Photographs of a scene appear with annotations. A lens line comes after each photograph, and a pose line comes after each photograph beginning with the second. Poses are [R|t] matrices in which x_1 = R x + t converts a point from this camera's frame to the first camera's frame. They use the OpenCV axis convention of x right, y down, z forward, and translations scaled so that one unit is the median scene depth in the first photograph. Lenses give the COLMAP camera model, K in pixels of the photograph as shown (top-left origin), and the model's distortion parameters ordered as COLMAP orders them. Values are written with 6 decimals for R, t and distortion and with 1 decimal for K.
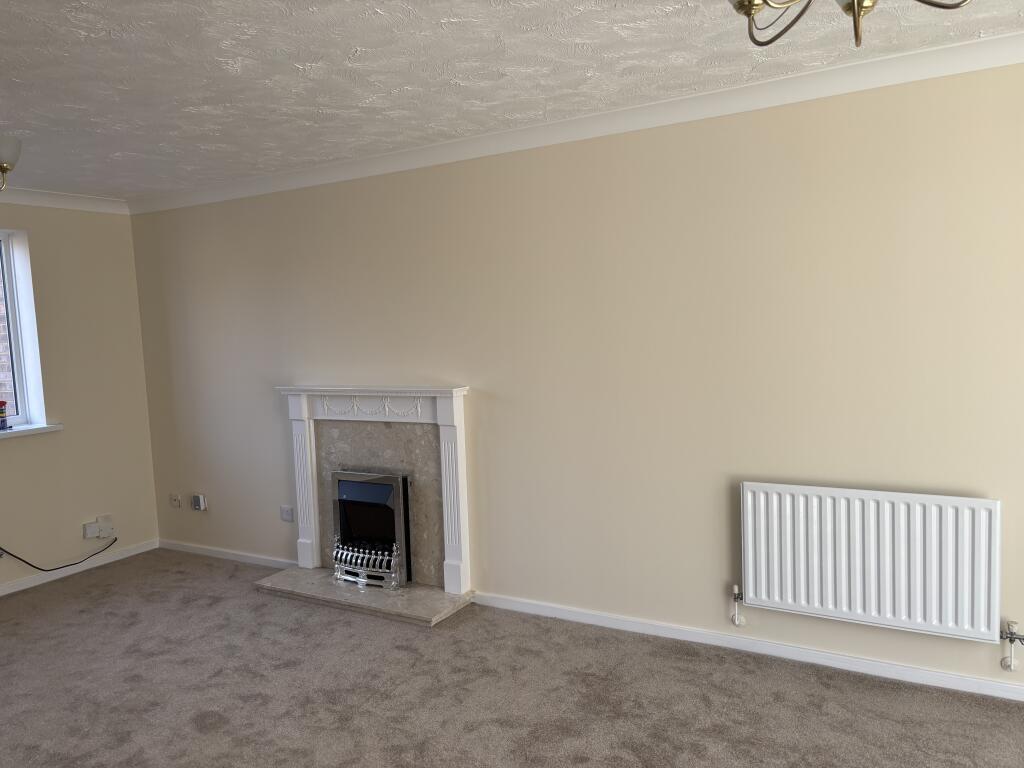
lens RADIAL K [[774.2, 0, 512.4], [0, 774.2, 377.9], [0, 0, 1]] dist [0.014022, 0.000387]
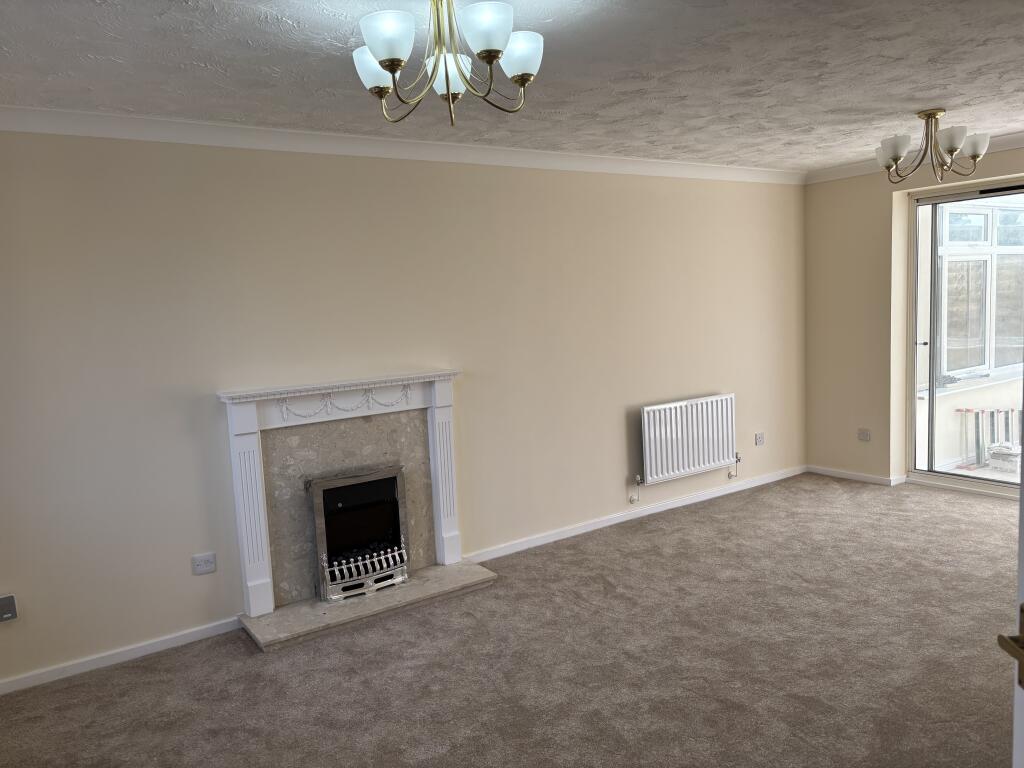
lens RADIAL K [[774.2, 0, 513.1], [0, 774.2, 389.6], [0, 0, 1]] dist [0.014022, 0.000387]
pose [[0.405607, -0.081763, 0.910383, -0.967589], [0.096402, 0.994263, 0.046346, -0.002269], [-0.908950, 0.068965, 0.411163, 0.450399]]
